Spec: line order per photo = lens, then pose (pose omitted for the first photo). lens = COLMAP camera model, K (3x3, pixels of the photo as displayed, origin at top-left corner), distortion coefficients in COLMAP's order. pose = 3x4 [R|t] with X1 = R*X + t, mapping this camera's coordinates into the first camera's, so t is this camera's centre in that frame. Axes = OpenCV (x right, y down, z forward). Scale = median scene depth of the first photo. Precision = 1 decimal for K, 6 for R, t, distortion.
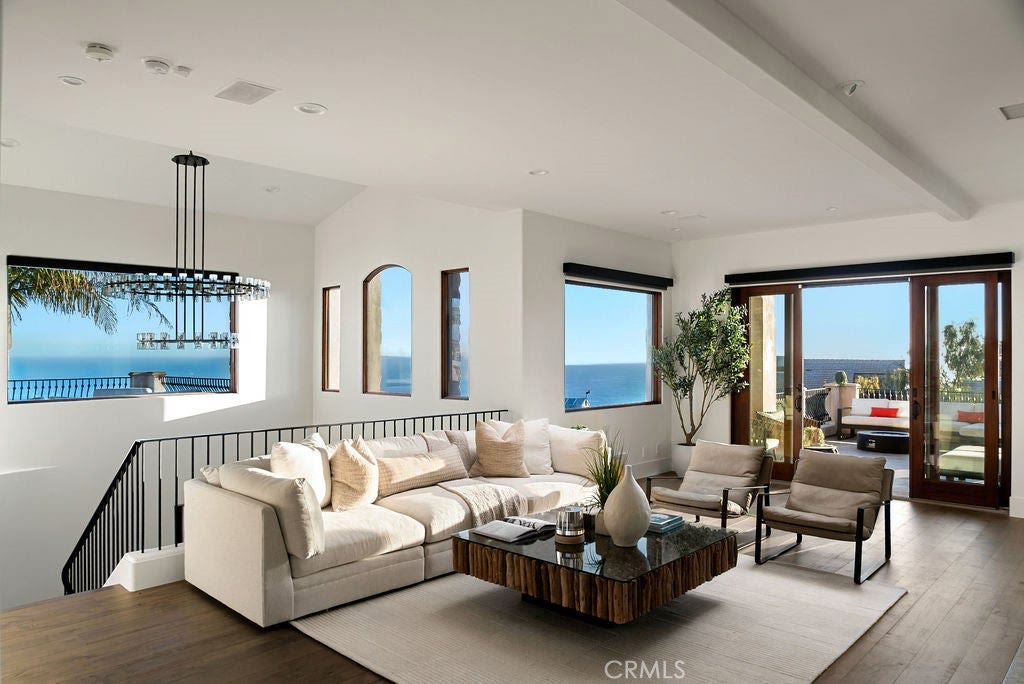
lens RADIAL K [[676.5, 0, 533.9], [0, 676.5, 331.5], [0, 0, 1]] dist [-0.001512, -0.000268]
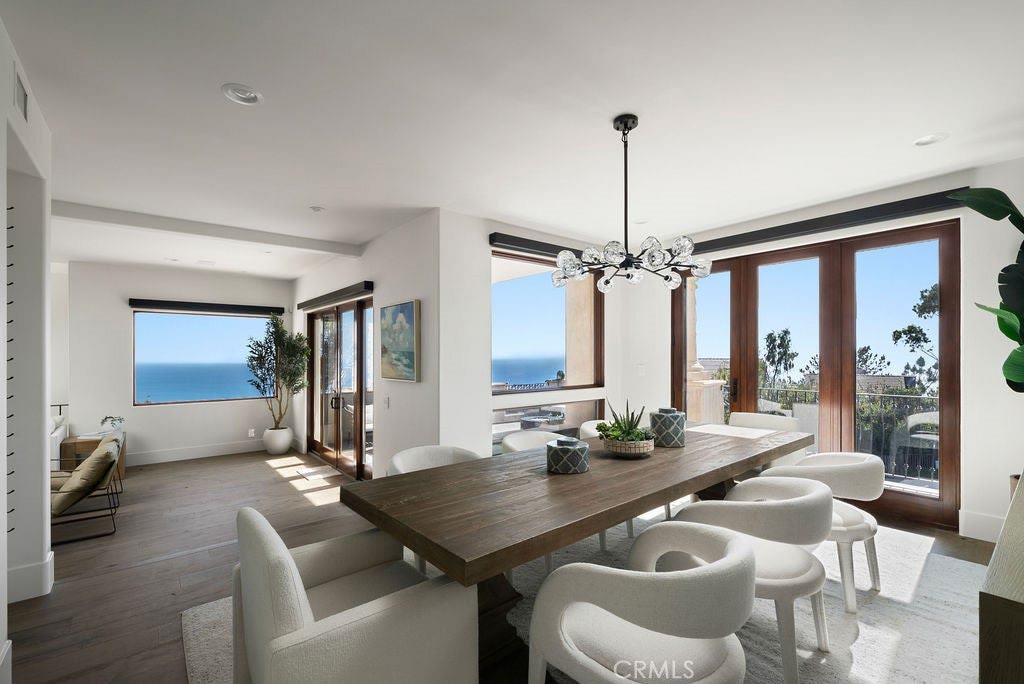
lens RADIAL K [[435.8, 0, 512.0], [0, 435.8, 342.0], [0, 0, 1]] dist [0.000045, 0.000011]
pose [[0.989248, -0.010326, -0.145882, 1.231021], [0.010838, 0.999938, 0.002715, -0.007950], [0.145845, -0.004267, 0.989298, 0.287443]]
